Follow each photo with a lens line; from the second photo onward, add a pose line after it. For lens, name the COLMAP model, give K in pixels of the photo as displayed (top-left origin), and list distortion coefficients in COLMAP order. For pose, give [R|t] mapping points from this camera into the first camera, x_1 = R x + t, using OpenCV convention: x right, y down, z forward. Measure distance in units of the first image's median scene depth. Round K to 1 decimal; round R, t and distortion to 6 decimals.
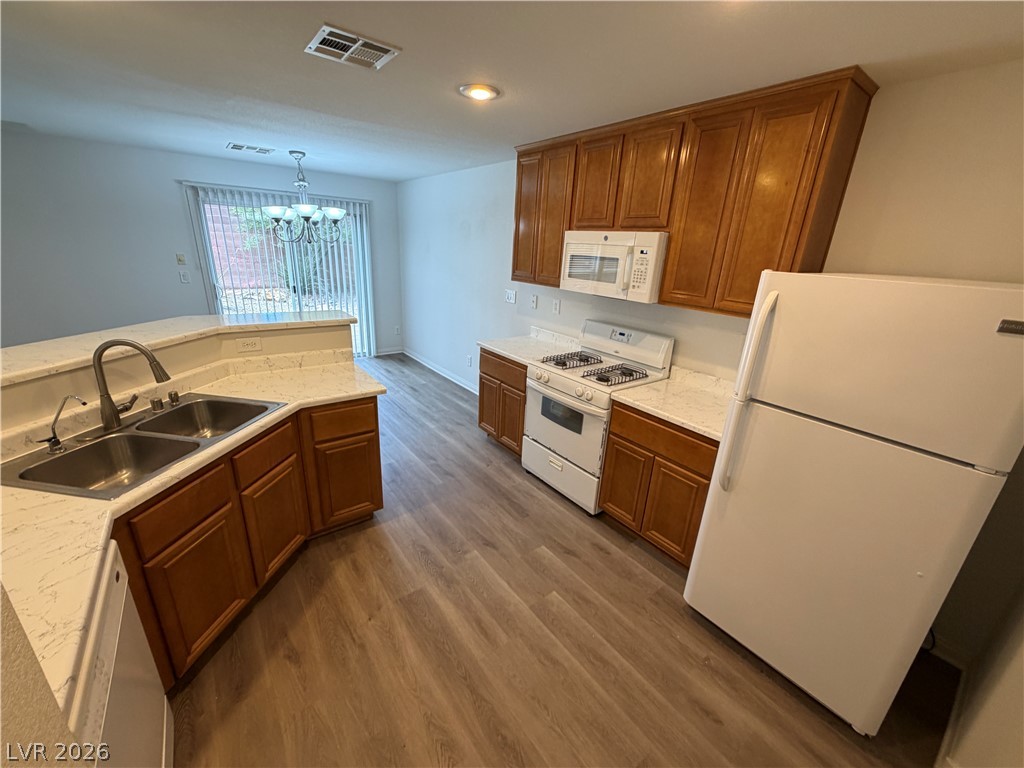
lens RADIAL K [[408.5, 0, 510.5], [0, 408.5, 385.4], [0, 0, 1]] dist [0.000669, -0.000351]
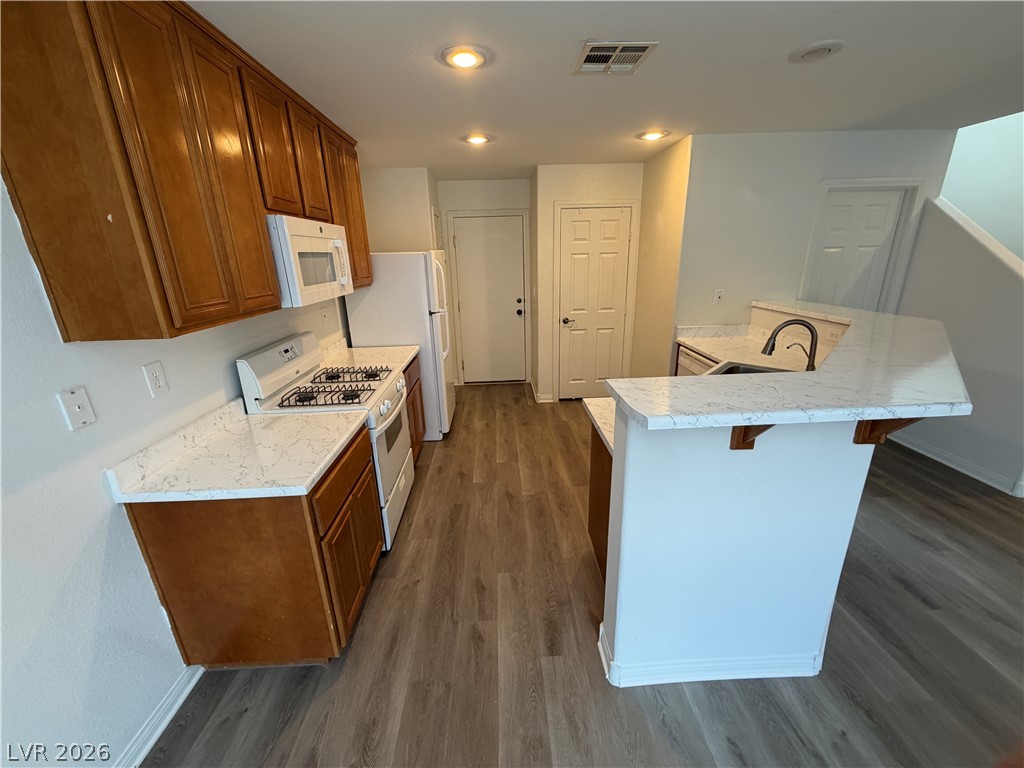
lens RADIAL K [[408.5, 0, 509.9], [0, 408.5, 383.3], [0, 0, 1]] dist [0.000669, -0.000351]
pose [[-0.818379, -0.200981, 0.538389, -0.653769], [0.173862, 0.806359, 0.565294, -0.563897], [-0.547748, 0.556230, -0.624965, 1.633194]]
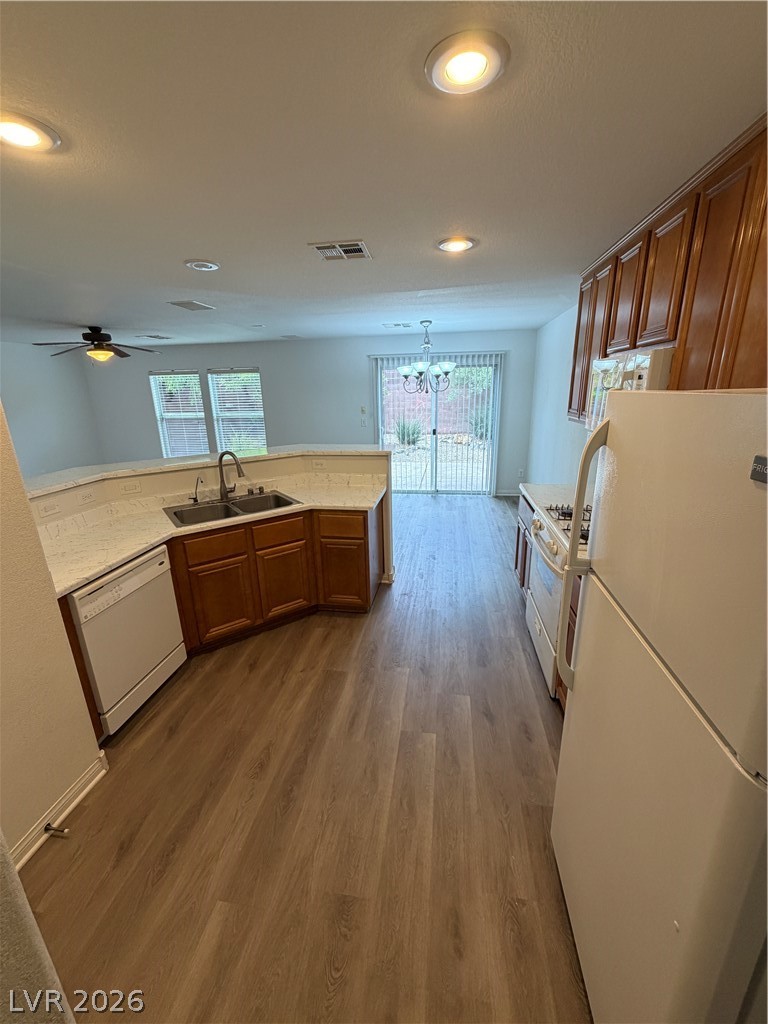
lens RADIAL K [[408.5, 0, 381.2], [0, 408.5, 510.0], [0, 0, 1]] dist [0.000669, -0.000351]
pose [[0.691109, 0.141238, -0.708816, 0.574664], [-0.180793, 0.983325, 0.019660, -0.010449], [0.699773, 0.114561, 0.705120, 0.157250]]
